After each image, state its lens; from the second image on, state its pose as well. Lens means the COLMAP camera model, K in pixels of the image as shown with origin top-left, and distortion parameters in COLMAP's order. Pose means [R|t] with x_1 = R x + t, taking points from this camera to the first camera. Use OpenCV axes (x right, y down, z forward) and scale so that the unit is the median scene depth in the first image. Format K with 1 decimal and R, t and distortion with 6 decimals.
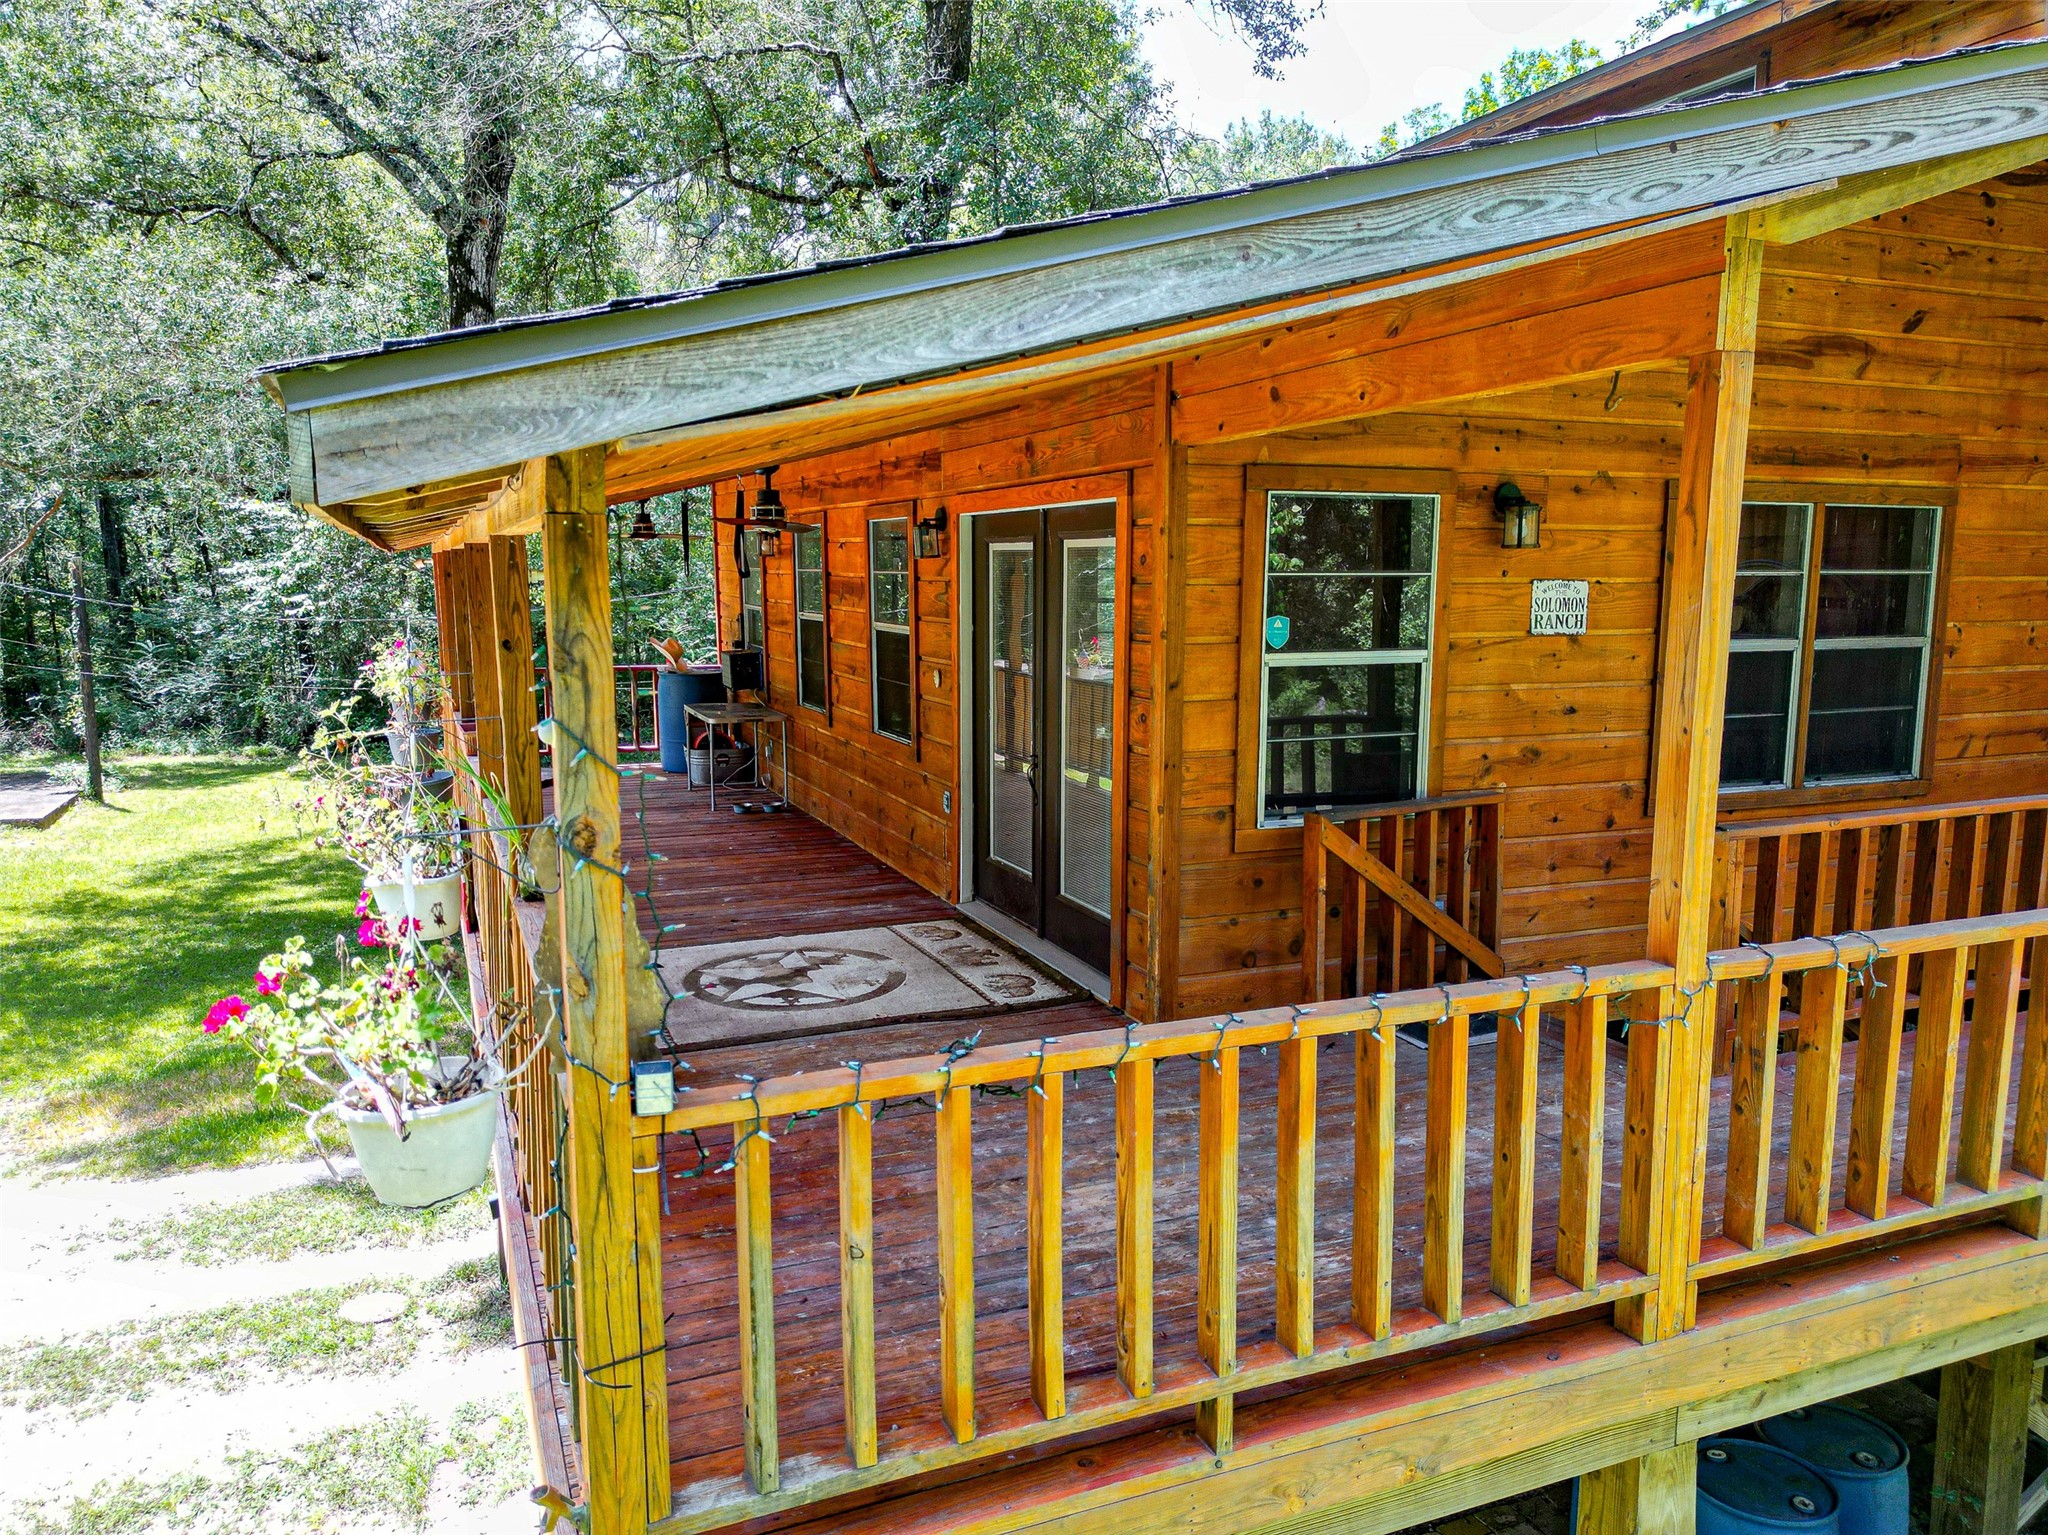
lens RADIAL K [[1443.0, 0, 1024.0], [0, 1443.0, 767.5], [0, 0, 1]] dist [0.008580, 0.003236]
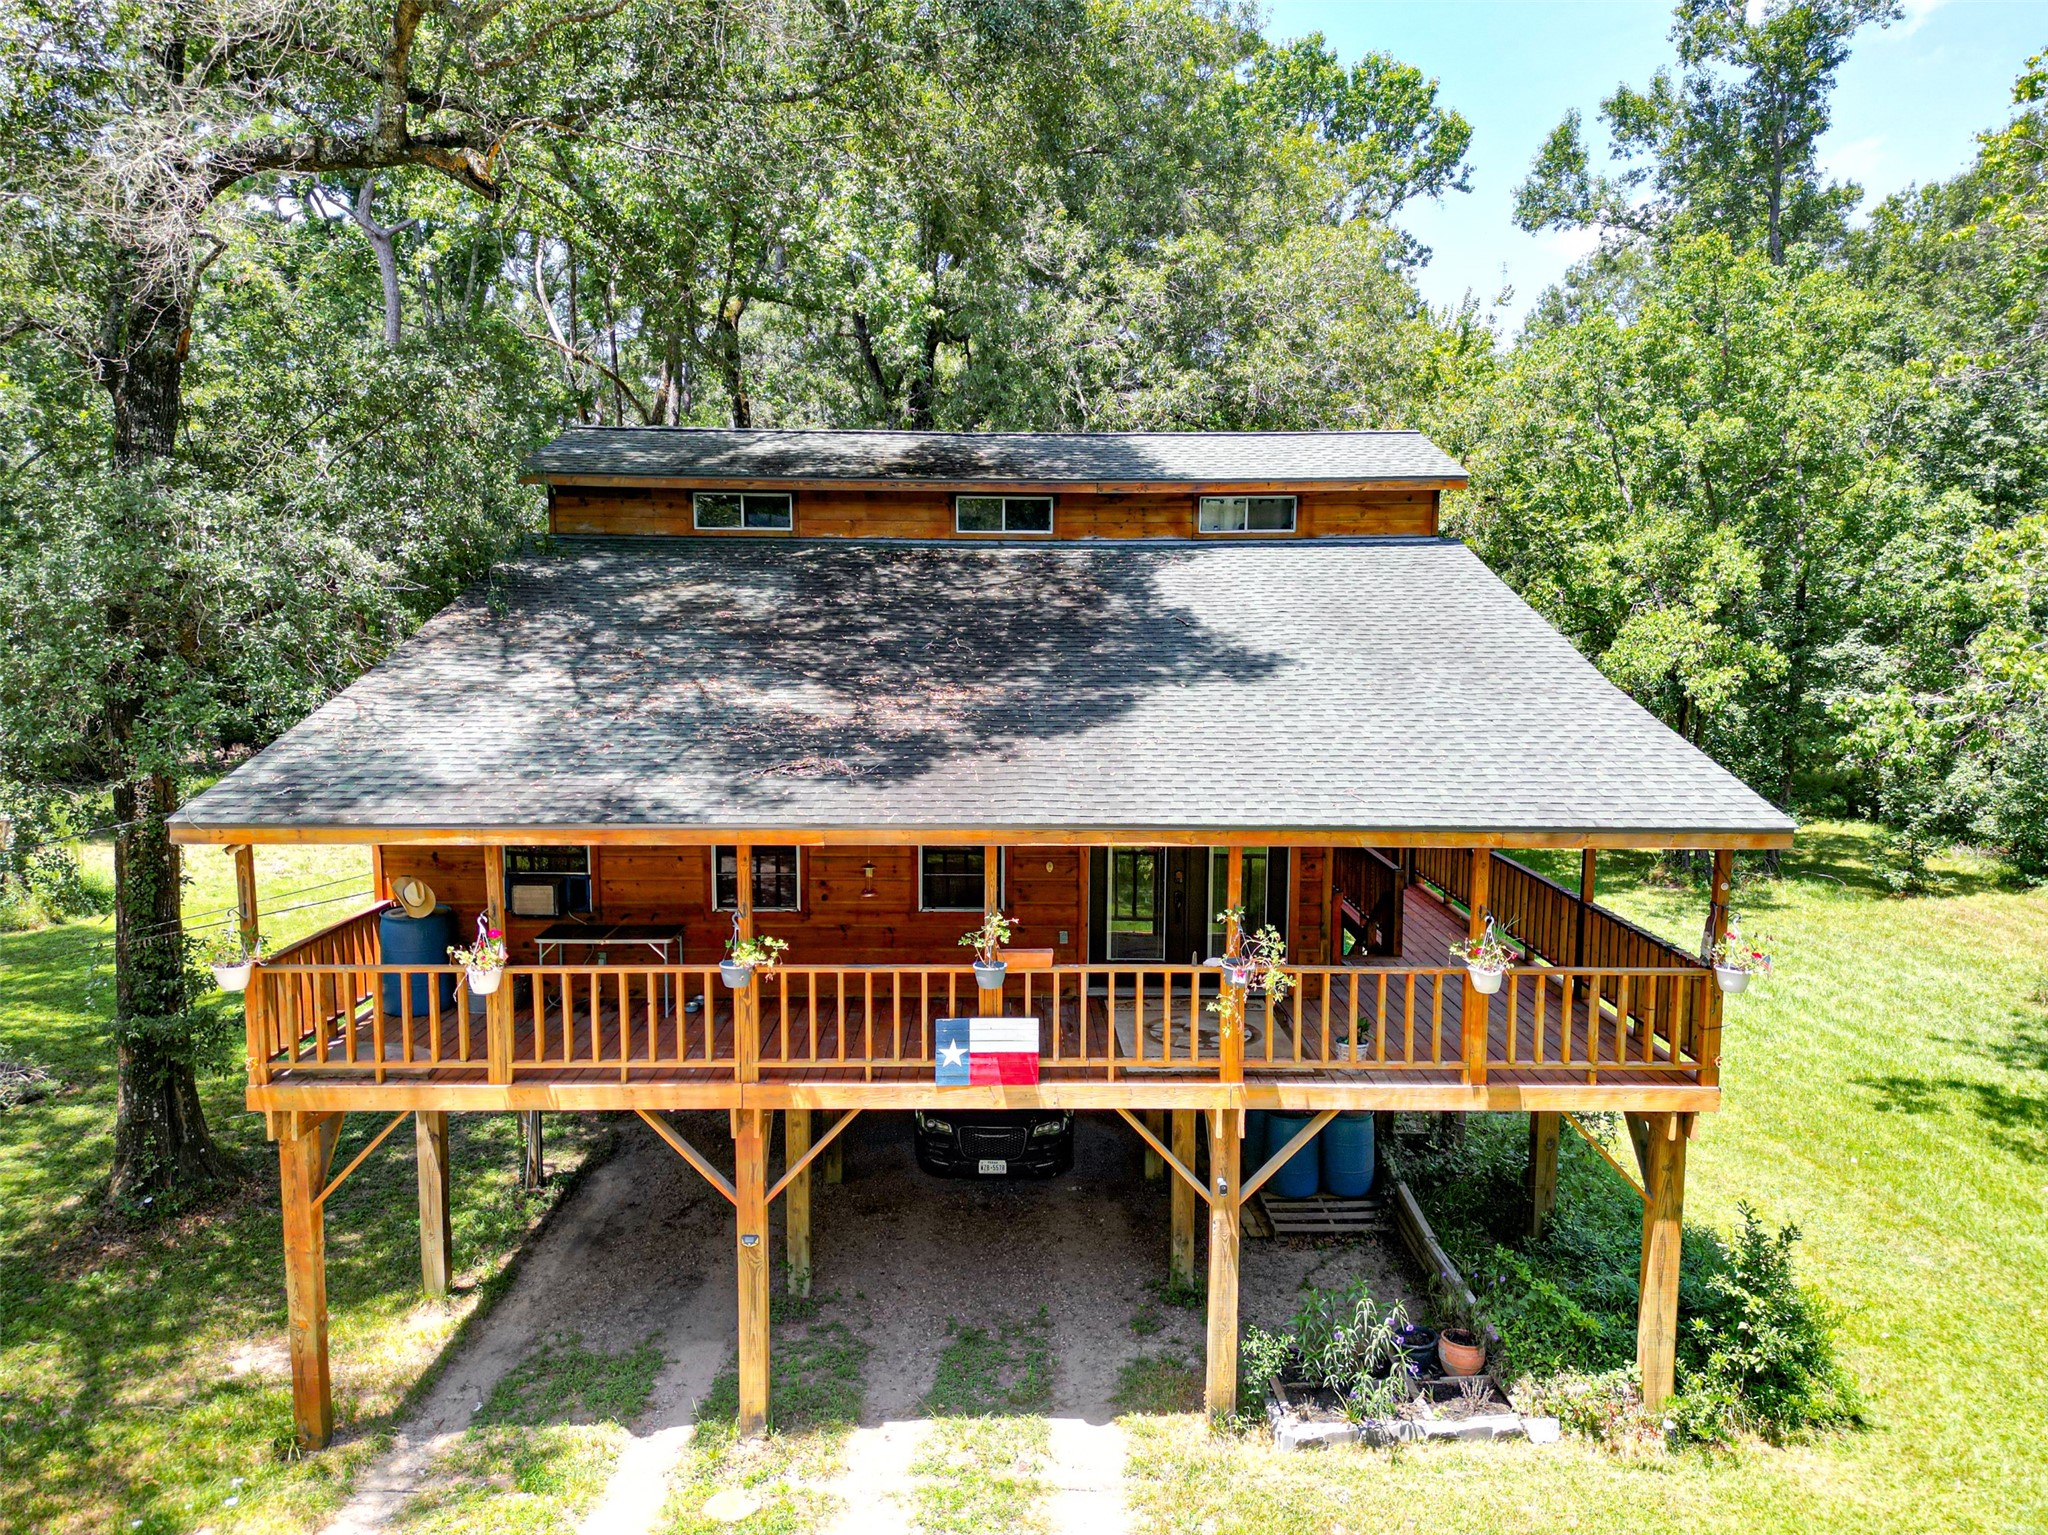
lens RADIAL K [[1323.5, 0, 1024.0], [0, 1323.5, 767.5], [0, 0, 1]] dist [0.077349, -0.078254]
pose [[0.369899, -0.119586, 0.921343, -1.791868], [0.121417, 0.989399, 0.079673, -0.358447], [-0.921104, 0.082396, 0.380498, 0.481128]]
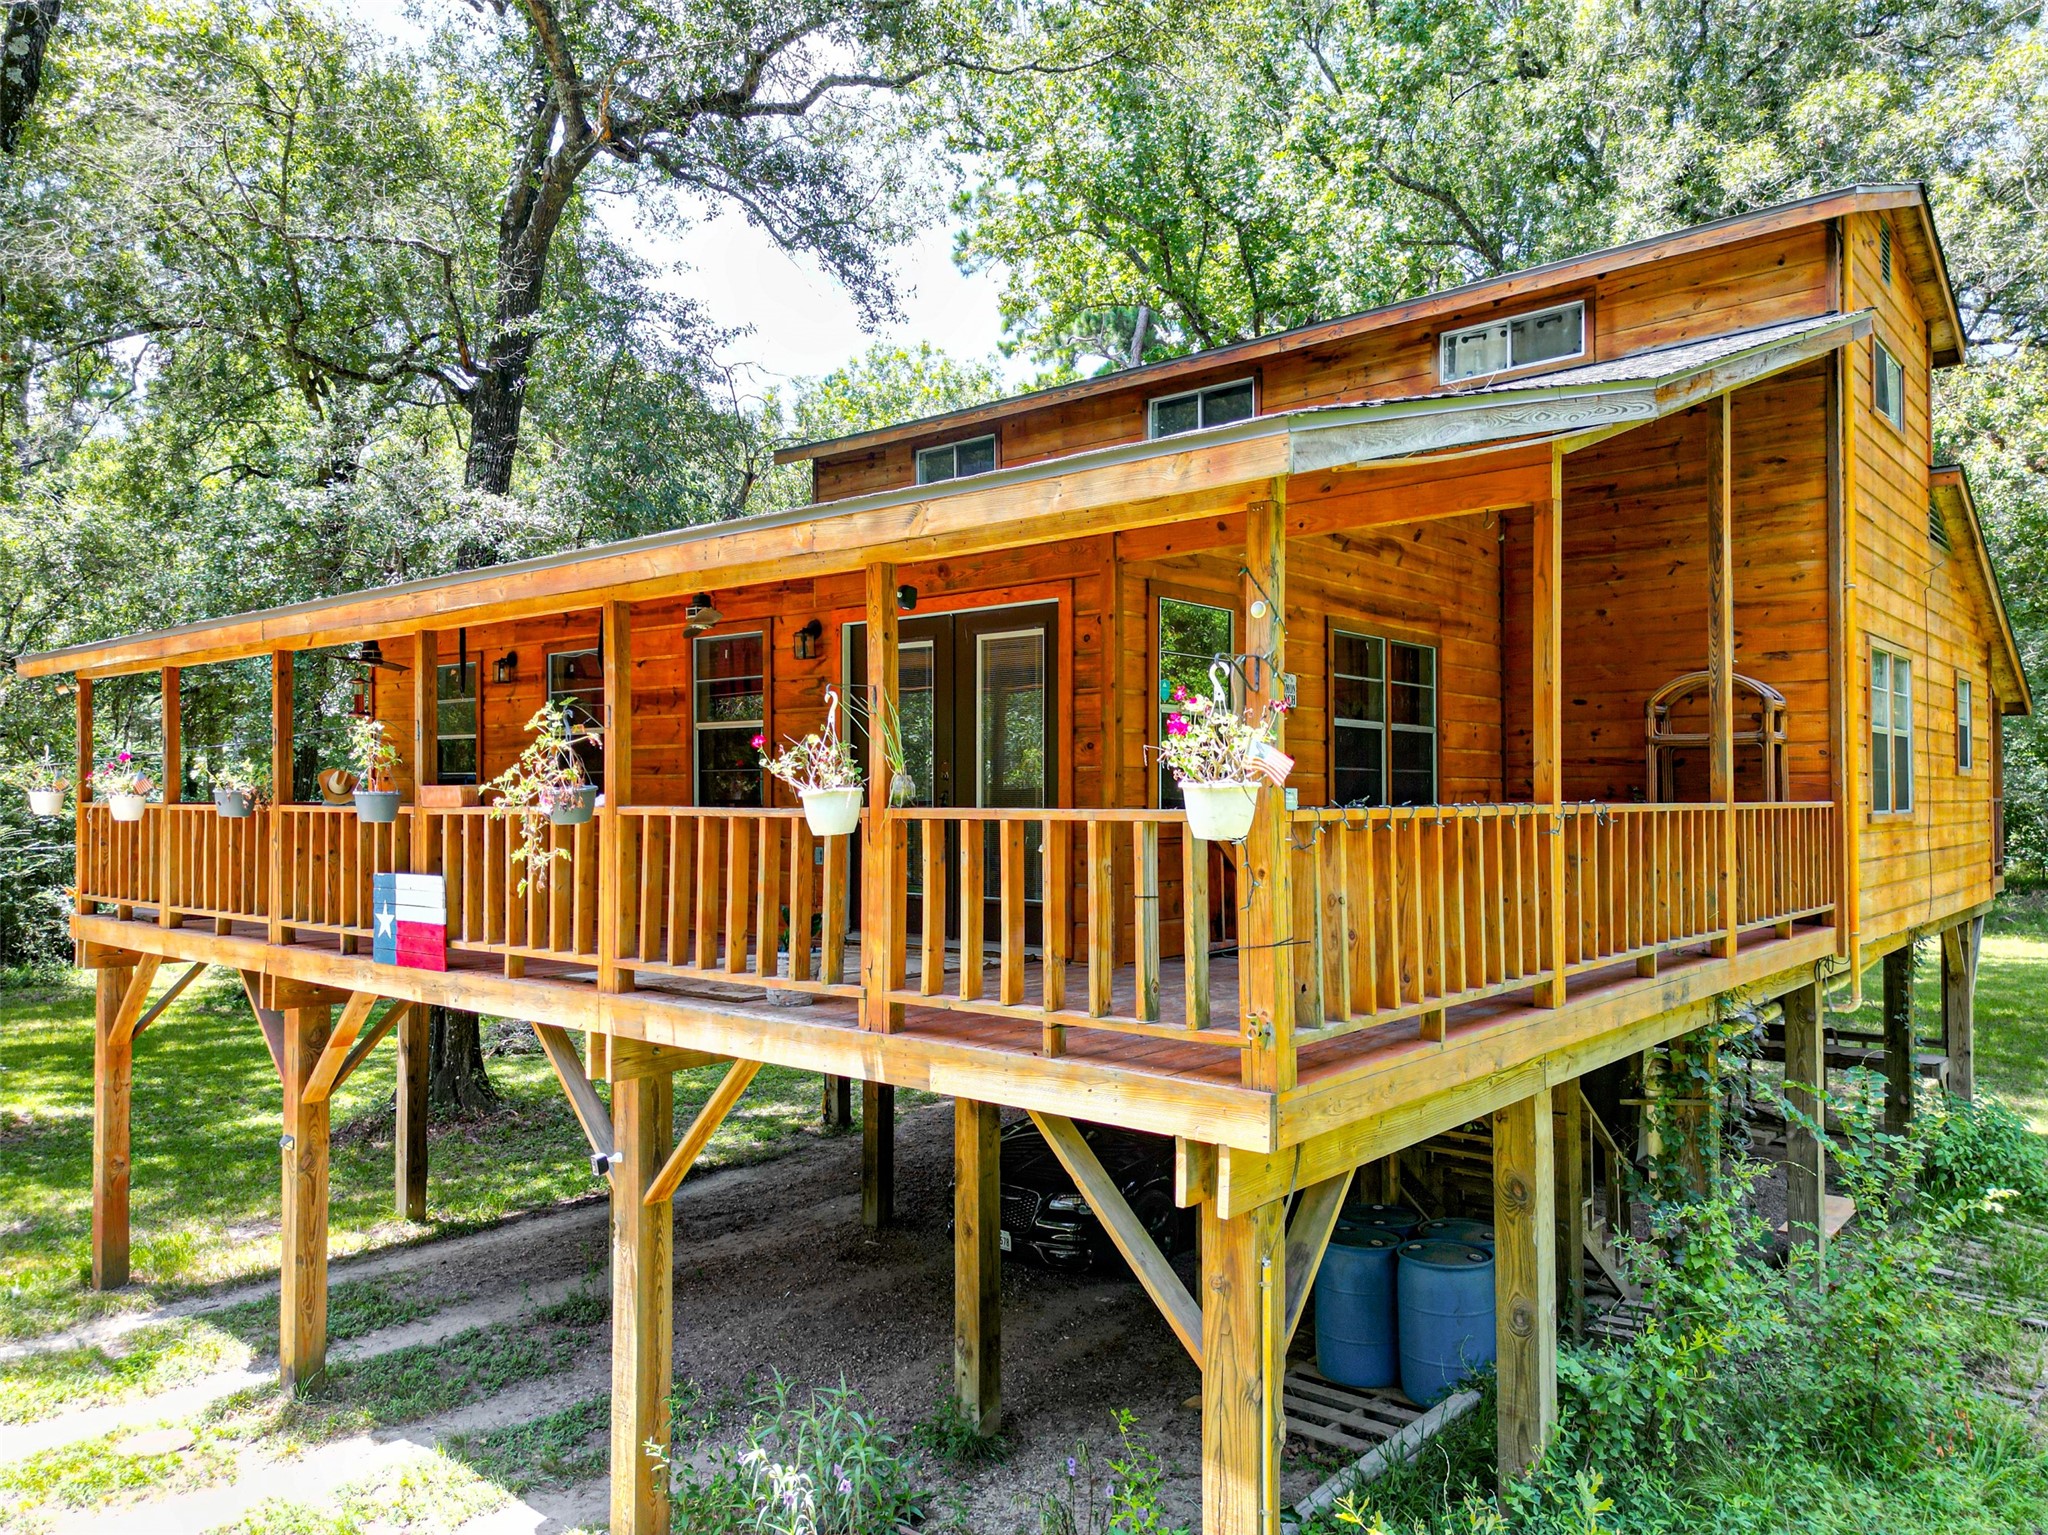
lens RADIAL K [[1440.9, 0, 1024.0], [0, 1440.9, 767.5], [0, 0, 1]] dist [0.000658, -0.002118]
pose [[0.889731, 0.006728, 0.456437, -0.539393], [0.066373, 0.987359, -0.143935, 0.161803], [-0.451635, 0.158359, 0.878037, -0.197477]]
